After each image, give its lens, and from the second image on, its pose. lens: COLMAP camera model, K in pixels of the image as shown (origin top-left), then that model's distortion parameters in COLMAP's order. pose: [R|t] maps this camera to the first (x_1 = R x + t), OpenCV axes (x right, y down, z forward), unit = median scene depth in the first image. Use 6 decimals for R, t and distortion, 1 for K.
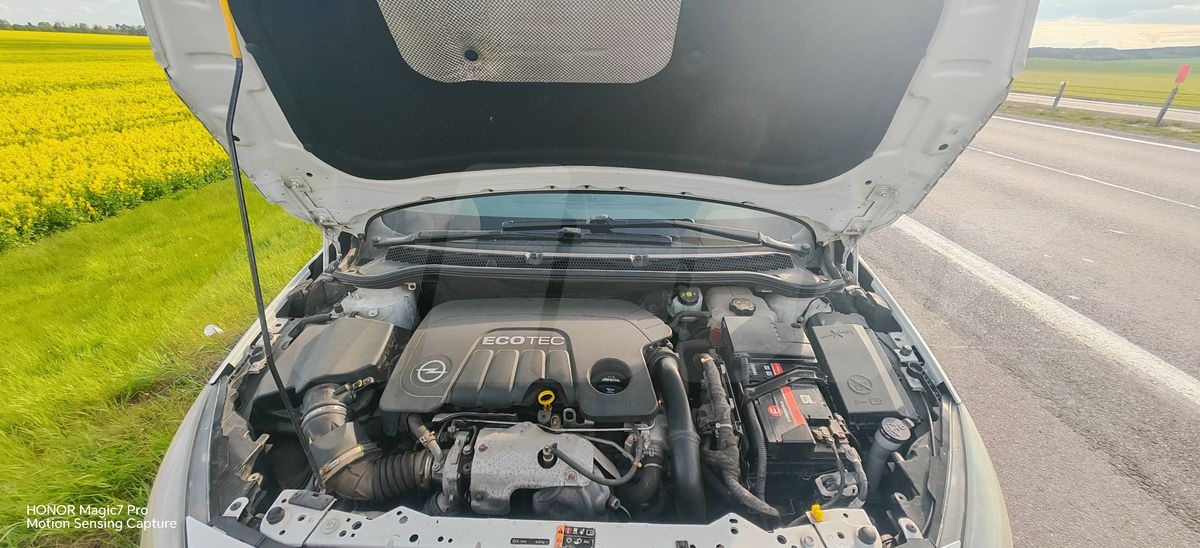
lens RADIAL K [[445.9, 0, 605.9], [0, 445.9, 268.3], [0, 0, 1]] dist [0.004563, -0.000850]
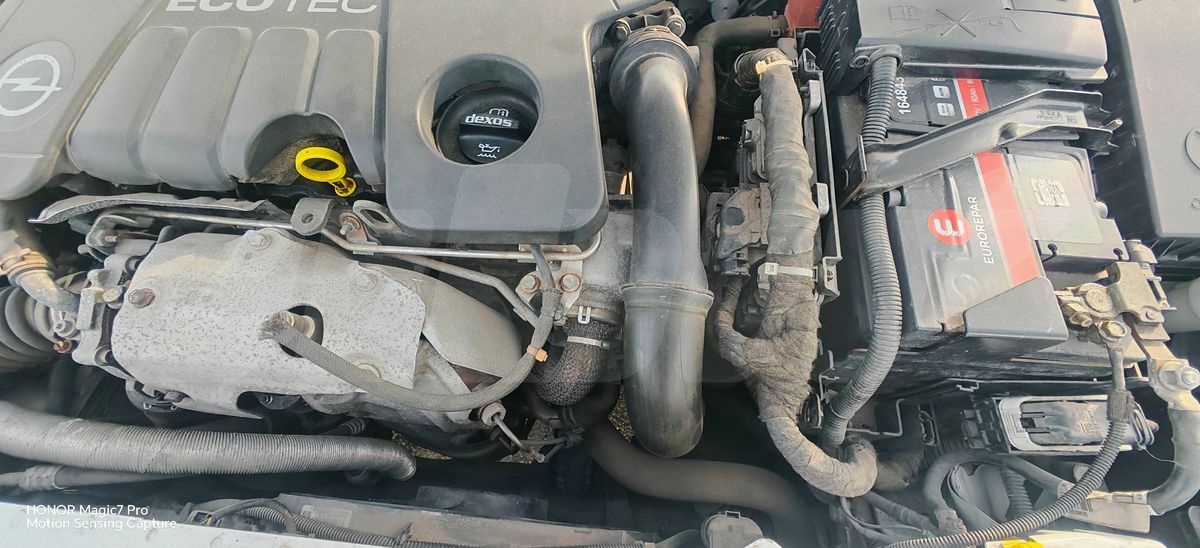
lens RADIAL K [[445.9, 0, 597.9], [0, 445.9, 267.7], [0, 0, 1]] dist [0.004563, -0.000850]
pose [[0.995928, 0.050132, -0.074931, 0.136586], [0.003180, 0.811085, 0.584919, 0.141970], [0.090098, -0.582776, 0.807623, 0.677380]]
